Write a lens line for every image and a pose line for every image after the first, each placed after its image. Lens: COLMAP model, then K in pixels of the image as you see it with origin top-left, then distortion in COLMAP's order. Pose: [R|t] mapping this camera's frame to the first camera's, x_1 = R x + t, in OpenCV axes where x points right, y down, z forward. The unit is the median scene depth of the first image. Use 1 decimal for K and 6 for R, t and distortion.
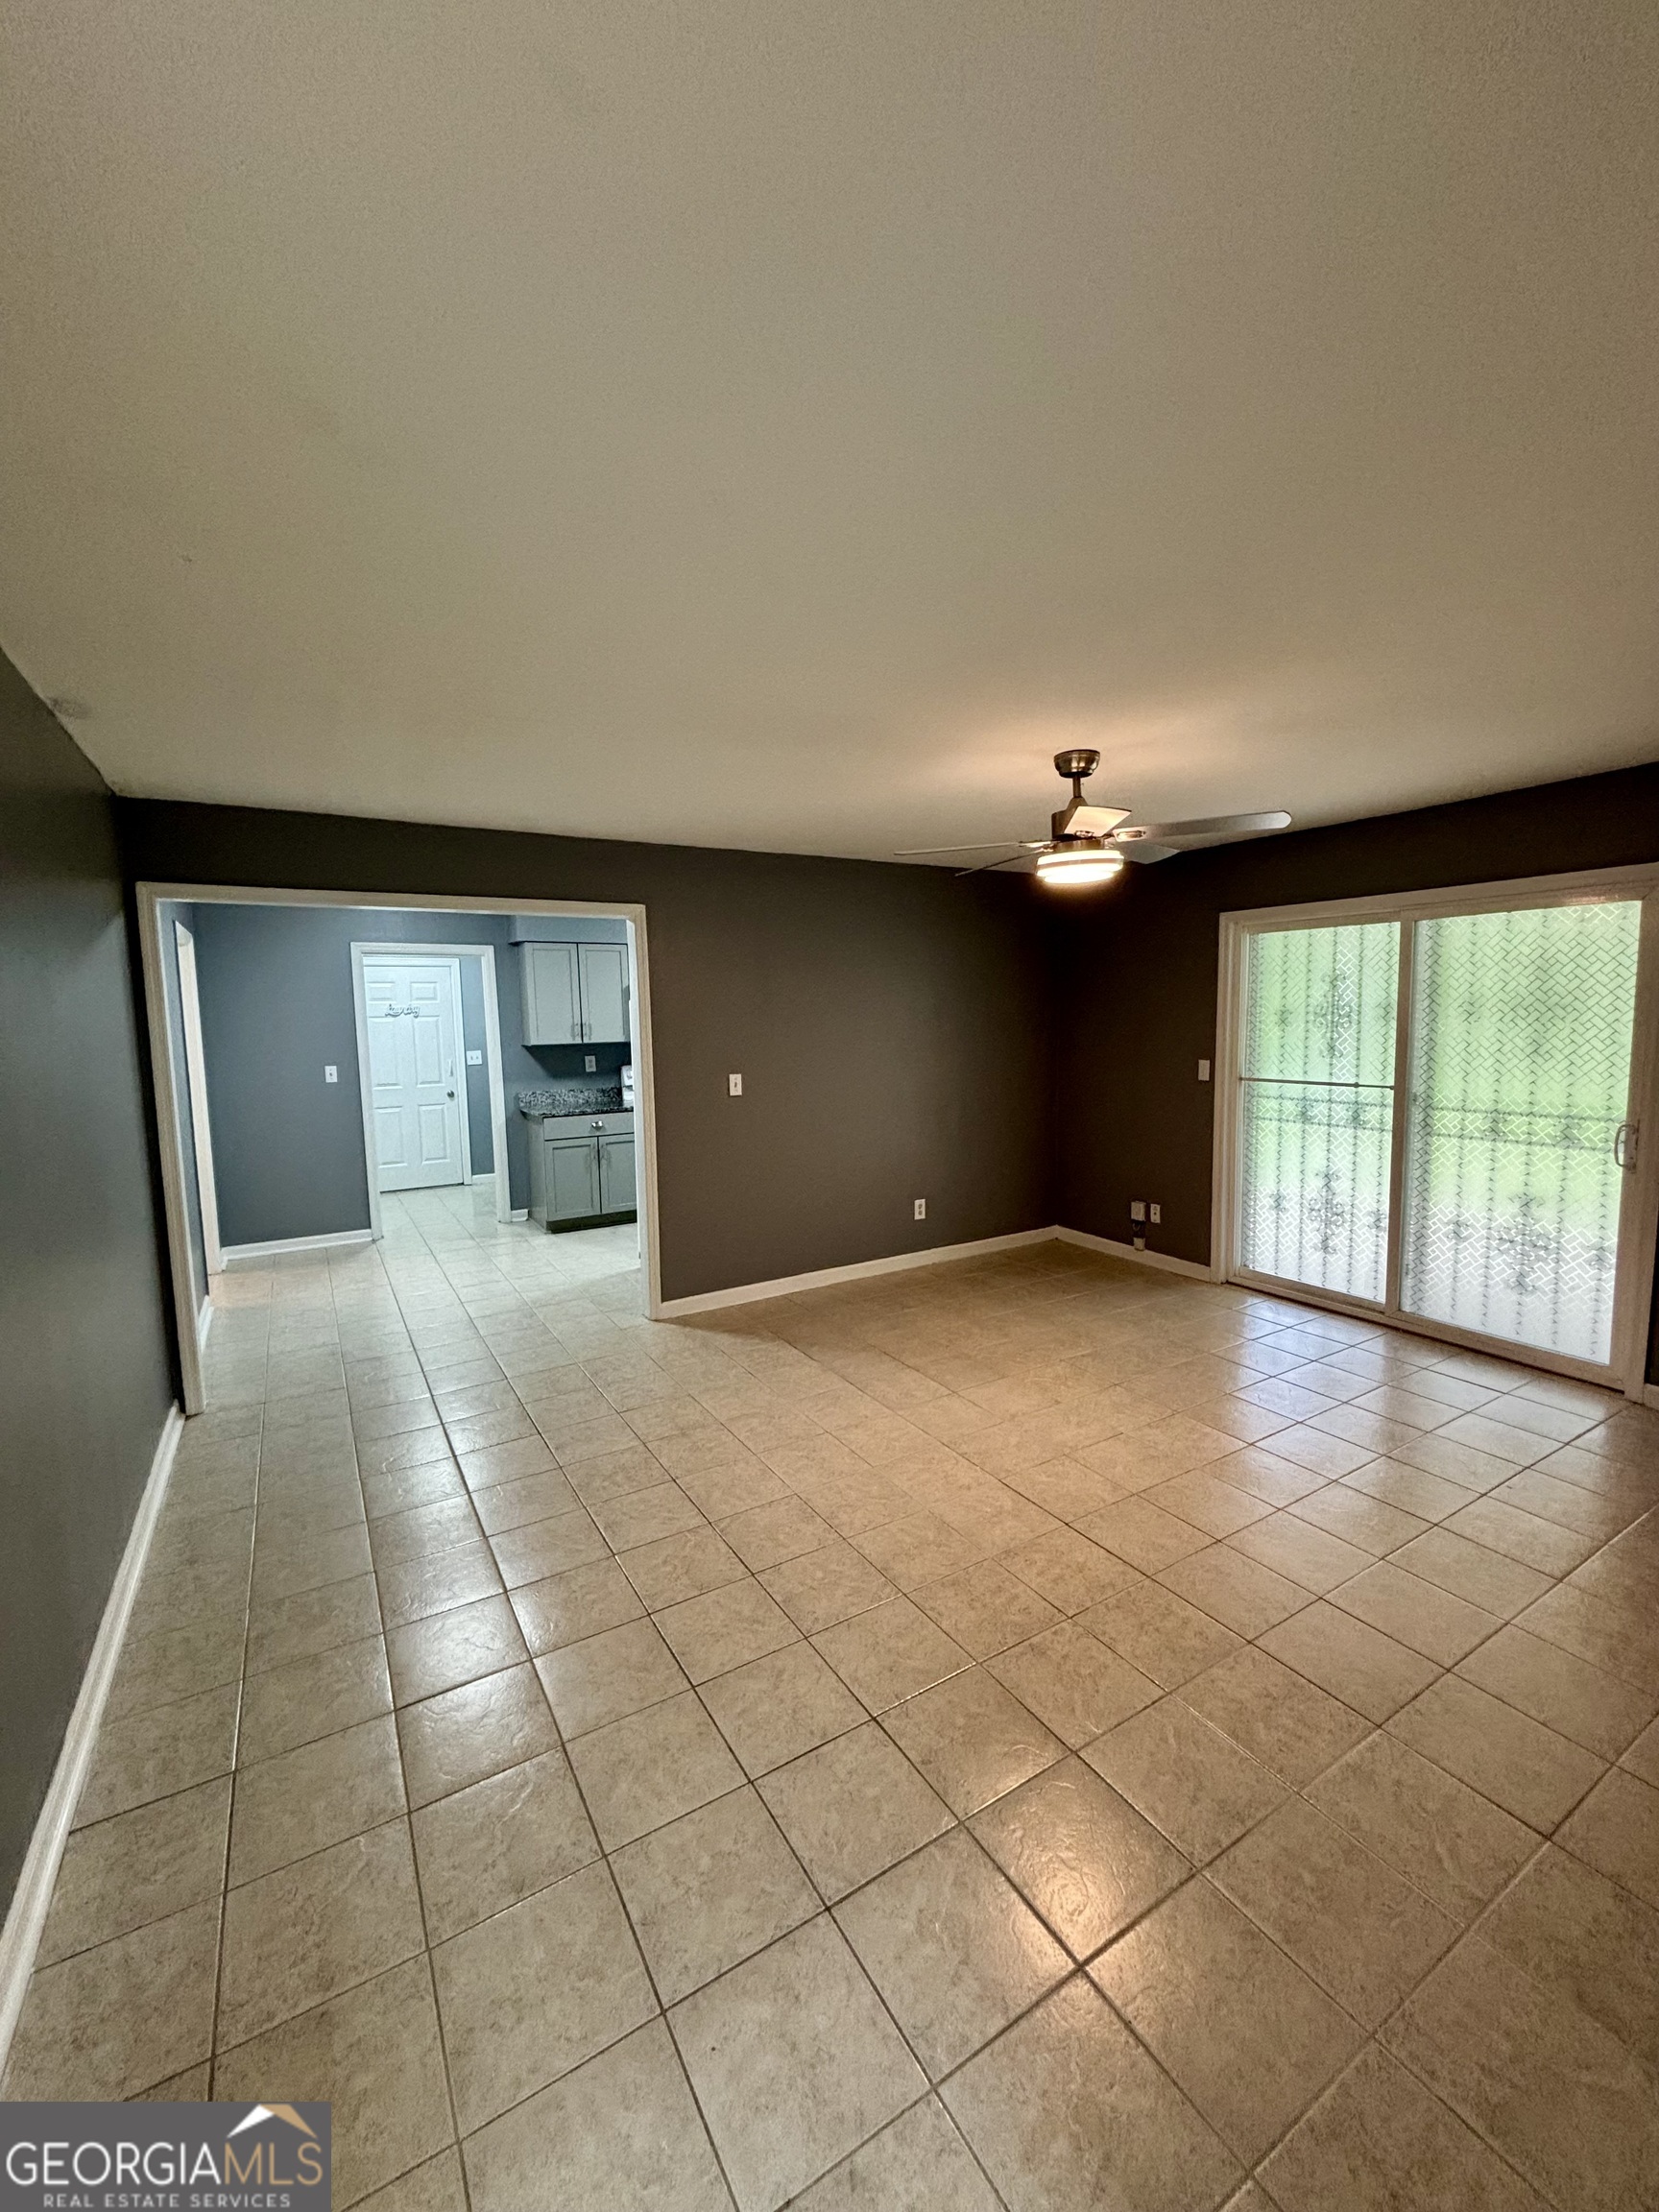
lens RADIAL K [[886.2, 0, 822.1], [0, 886.2, 1106.5], [0, 0, 1]] dist [-0.003705, -0.000285]
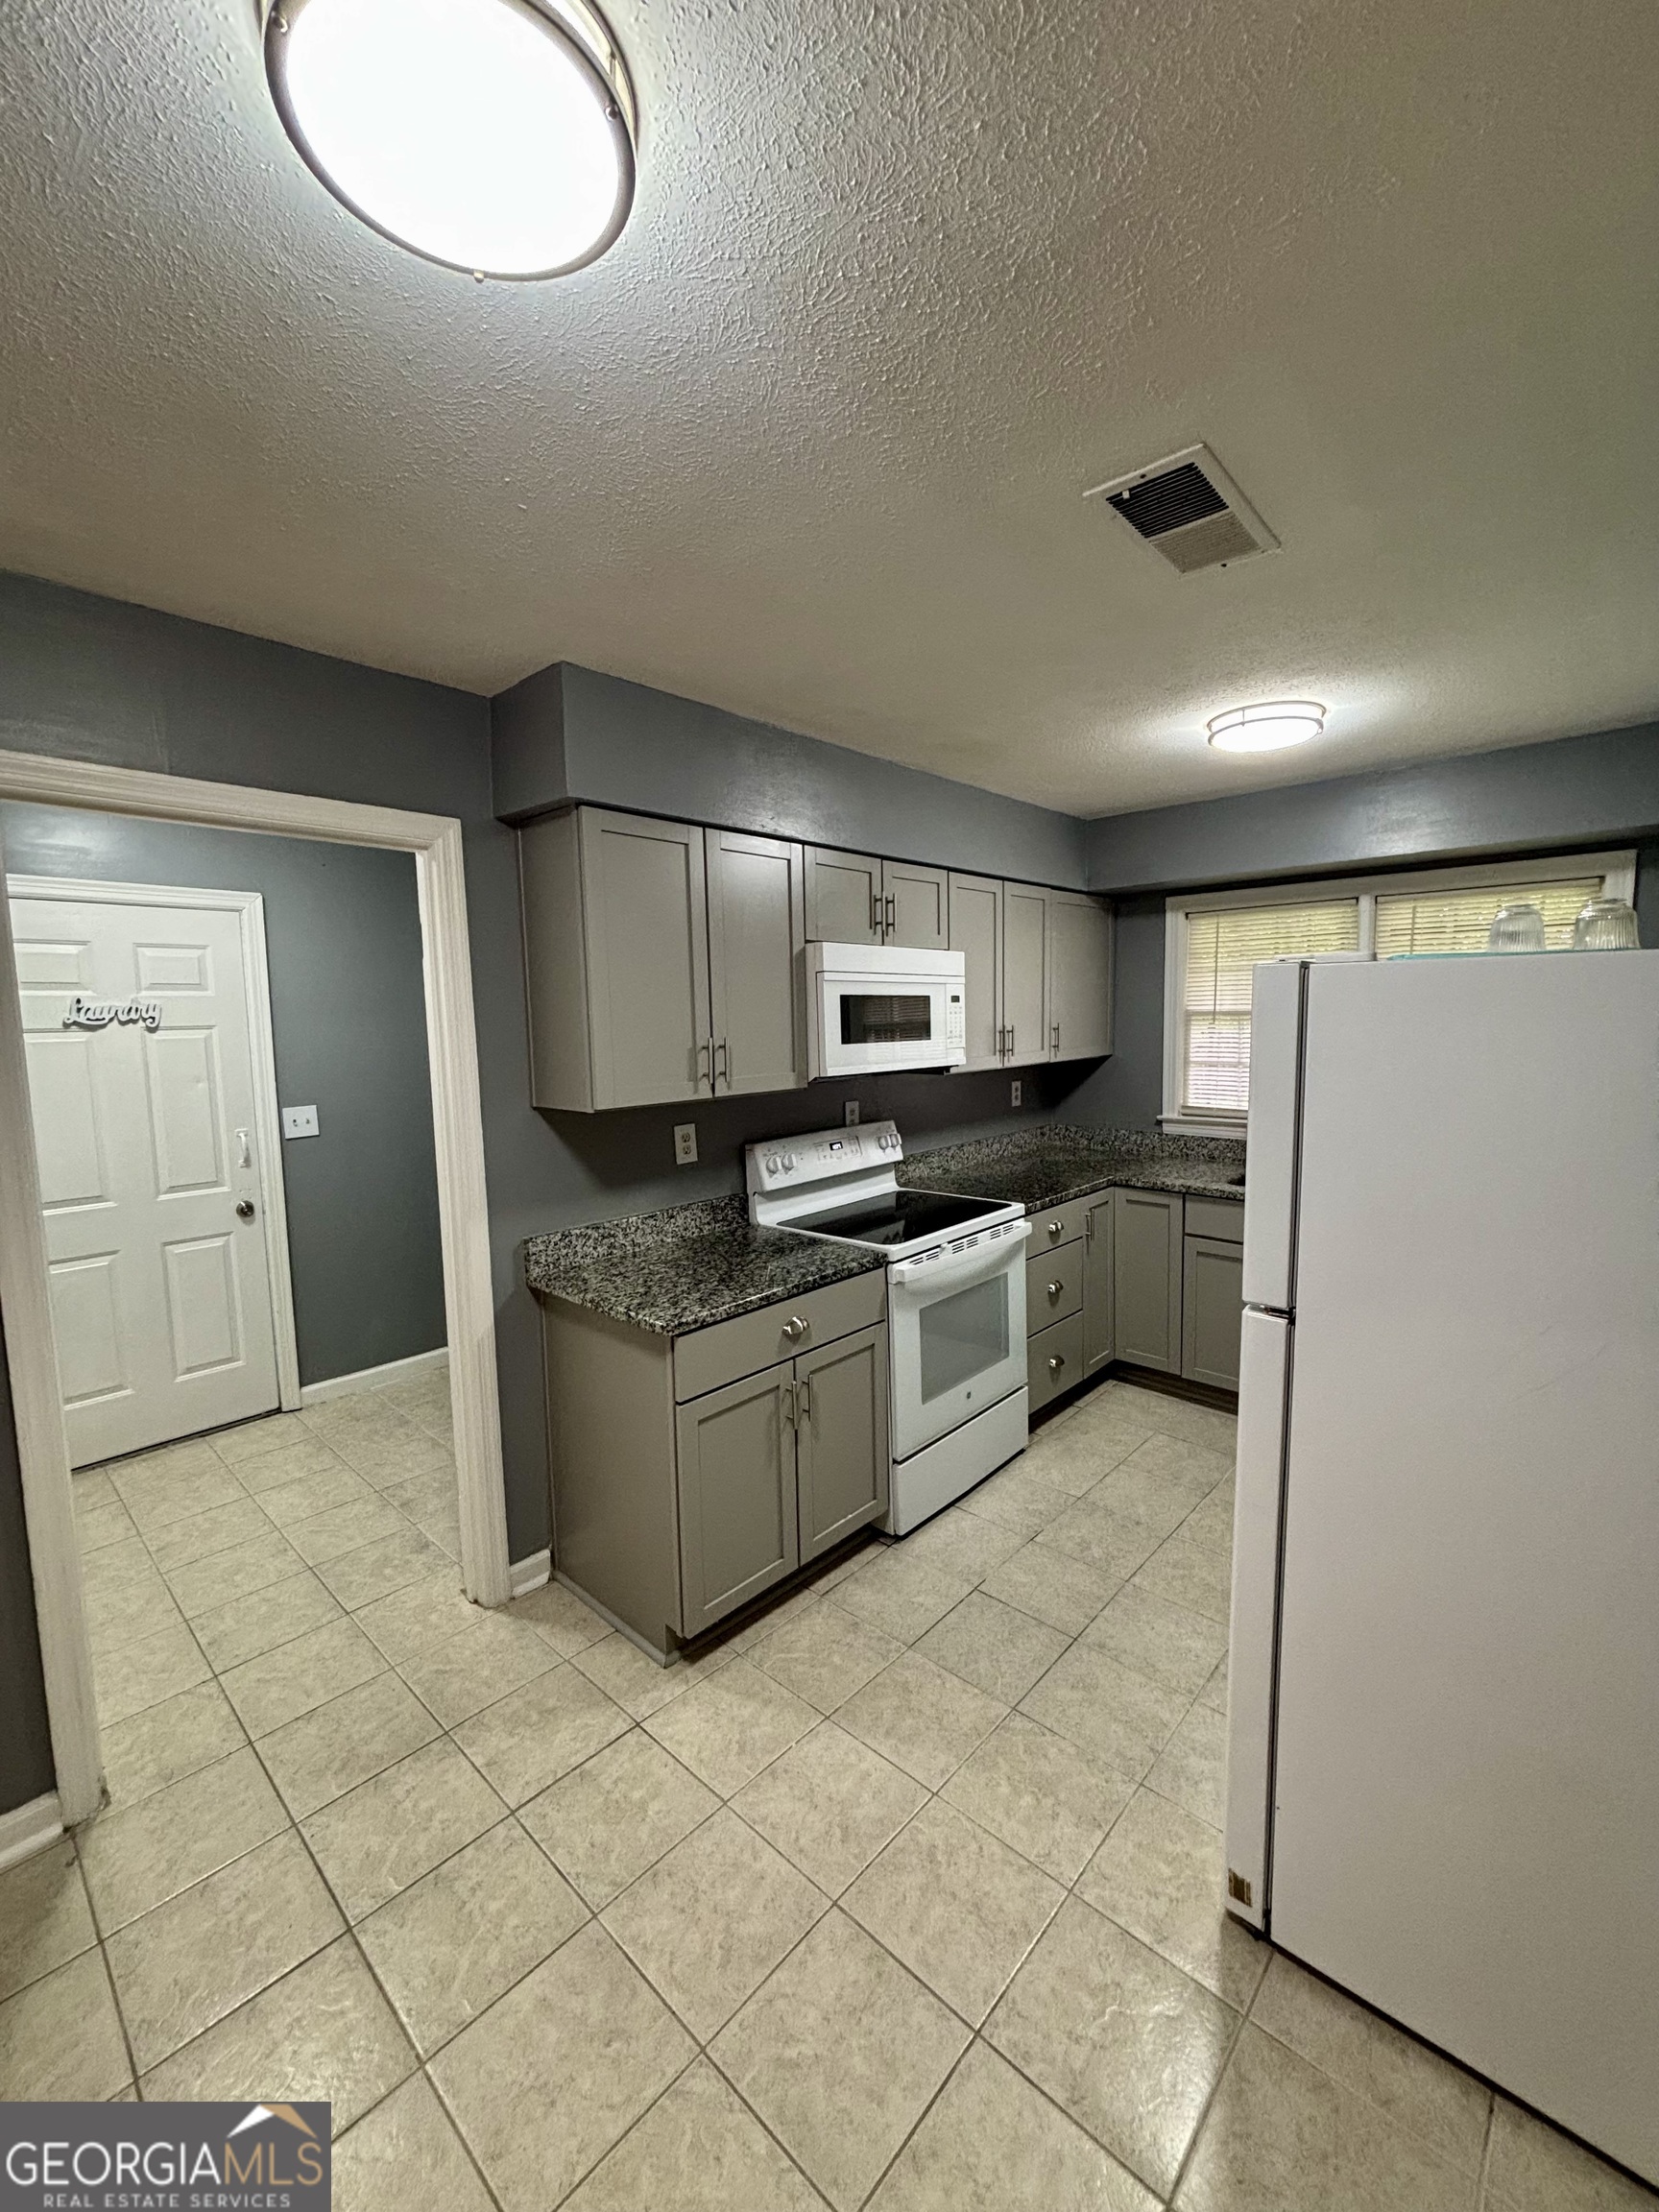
lens RADIAL K [[886.2, 0, 832.5], [0, 886.2, 1104.4], [0, 0, 1]] dist [-0.003705, -0.000285]
pose [[0.958070, -0.036171, 0.284242, -0.318136], [0.036518, 0.999325, 0.004081, -0.066542], [-0.284197, 0.006470, 0.958744, 0.608581]]
